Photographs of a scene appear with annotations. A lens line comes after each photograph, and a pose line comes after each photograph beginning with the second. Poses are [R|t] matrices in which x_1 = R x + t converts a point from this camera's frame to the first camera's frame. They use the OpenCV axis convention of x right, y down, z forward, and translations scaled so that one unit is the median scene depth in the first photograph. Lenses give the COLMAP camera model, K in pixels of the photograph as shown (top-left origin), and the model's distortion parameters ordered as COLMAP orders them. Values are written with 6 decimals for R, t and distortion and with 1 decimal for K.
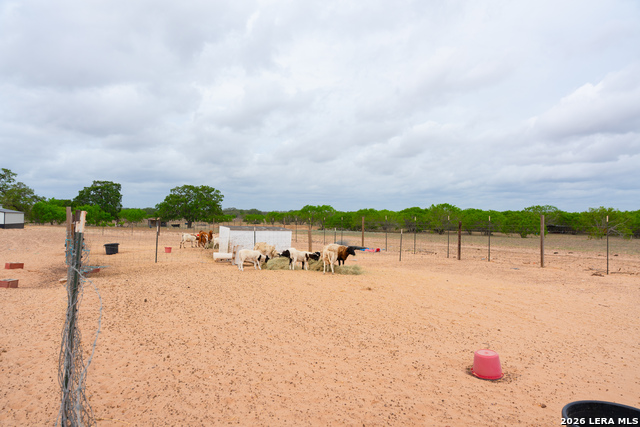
lens RADIAL K [[415.7, 0, 320.0], [0, 415.7, 213.5], [0, 0, 1]] dist [0.000474, 0.000130]
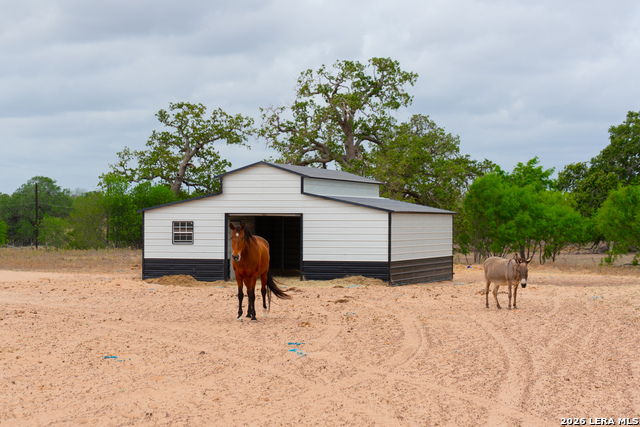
lens RADIAL K [[1207.9, 0, 320.0], [0, 1207.9, 213.5], [0, 0, 1]] dist [0.007859, 0.007524]
pose [[0.769732, -0.020635, -0.638033, -0.270001], [0.018634, 0.999778, -0.009854, 0.003154], [0.638095, -0.004304, 0.769946, 0.344031]]
